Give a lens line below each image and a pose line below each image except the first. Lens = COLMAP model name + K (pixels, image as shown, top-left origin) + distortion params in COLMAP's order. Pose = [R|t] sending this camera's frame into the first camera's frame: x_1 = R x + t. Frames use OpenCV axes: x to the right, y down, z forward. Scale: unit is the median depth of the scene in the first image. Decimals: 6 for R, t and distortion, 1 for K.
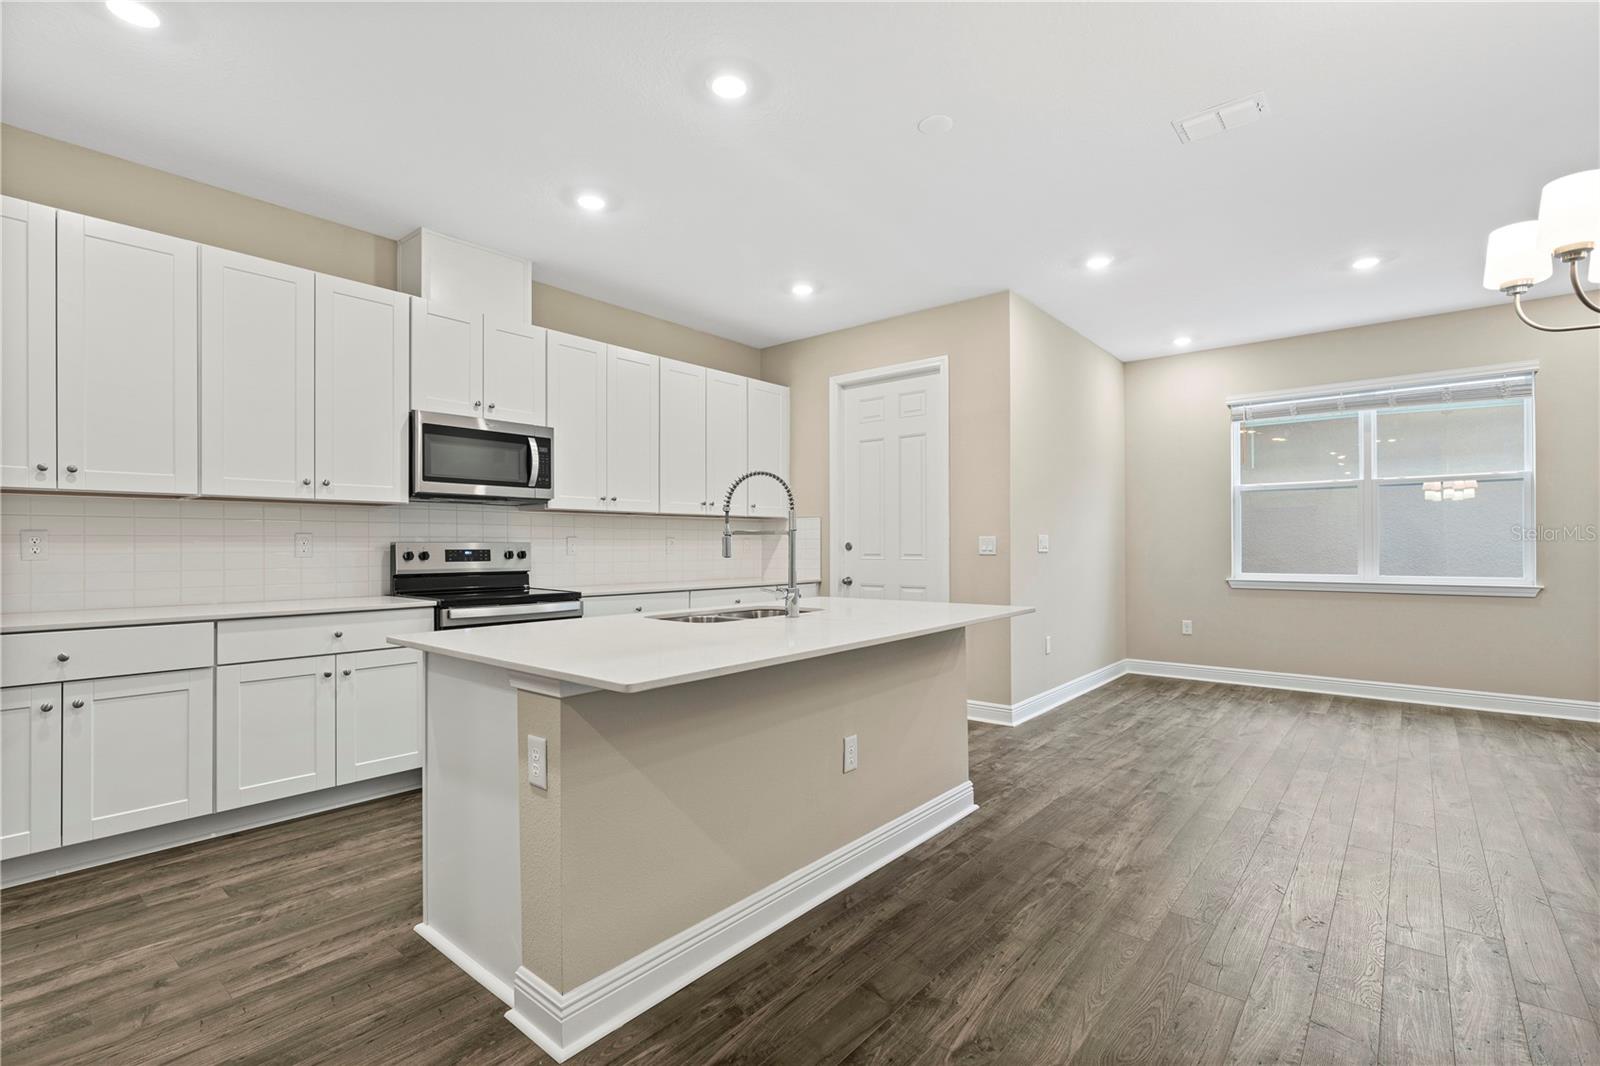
lens RADIAL K [[729.3, 0, 800.5], [0, 729.3, 532.3], [0, 0, 1]] dist [-0.005204, 0.000059]
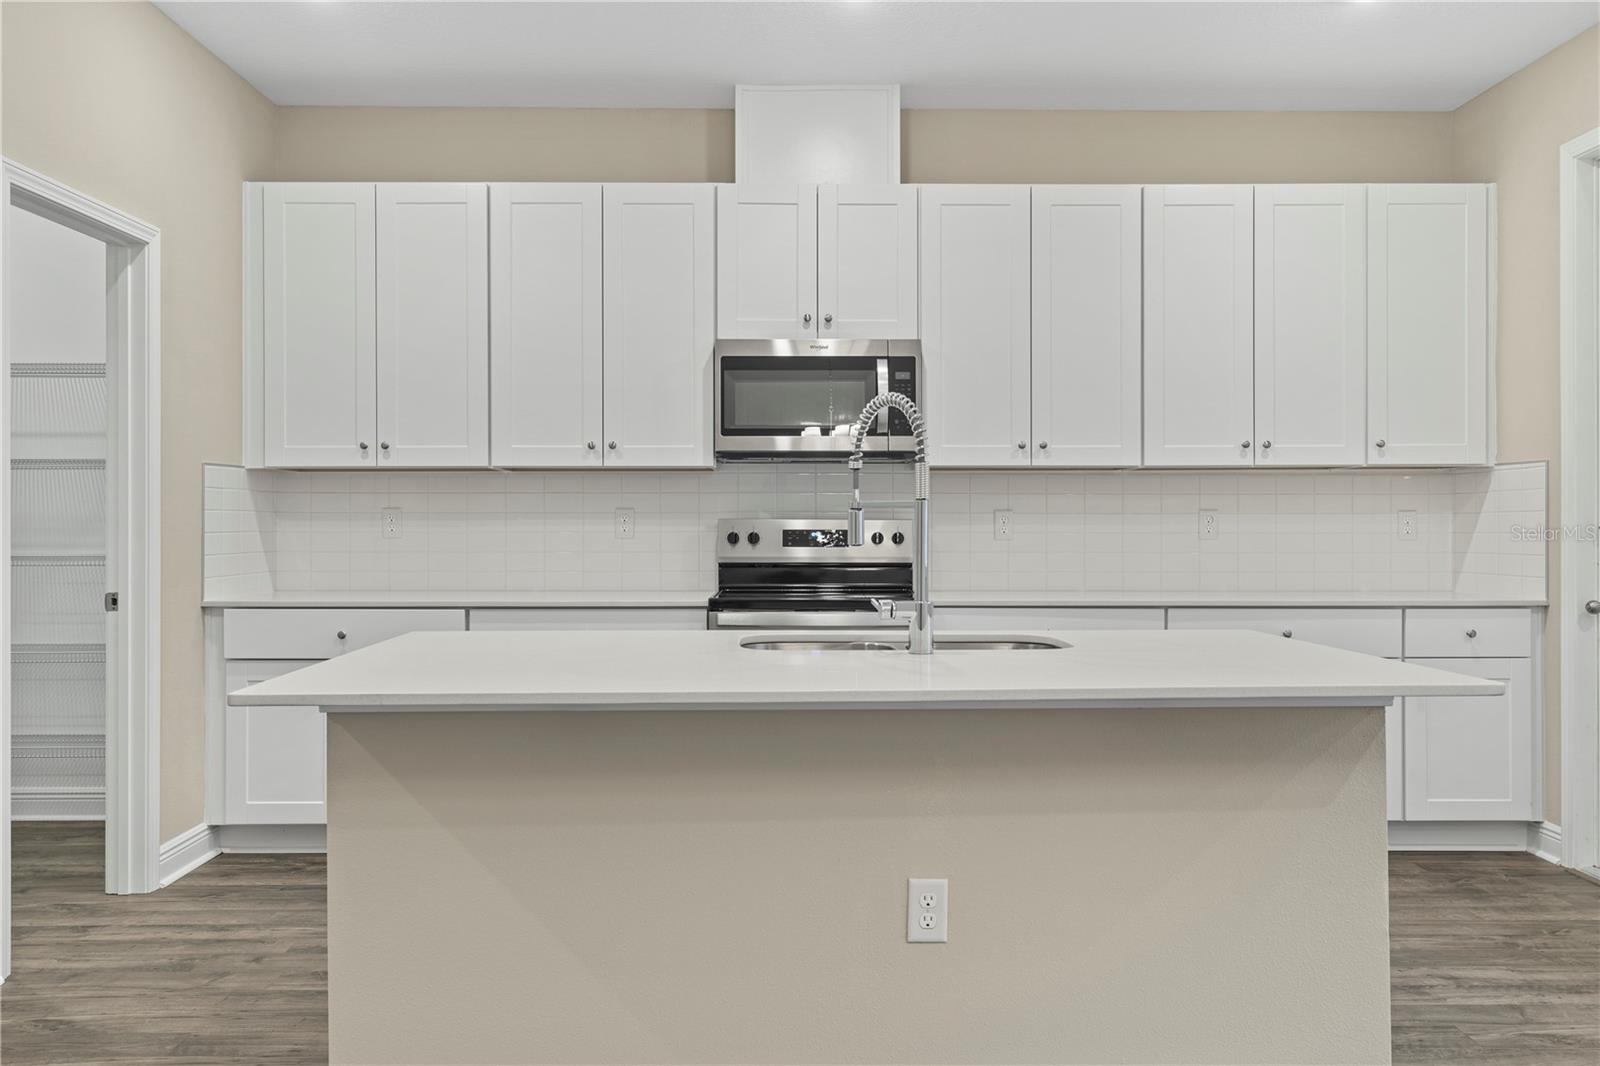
lens RADIAL K [[1242.4, 0, 800.3], [0, 1242.4, 536.7], [0, 0, 1]] dist [0.000671, -0.006918]
pose [[0.655986, 0.001799, -0.754771, 0.450870], [0.013544, 0.999808, 0.014154, 0.013715], [0.754651, -0.019508, 0.655836, 0.228766]]
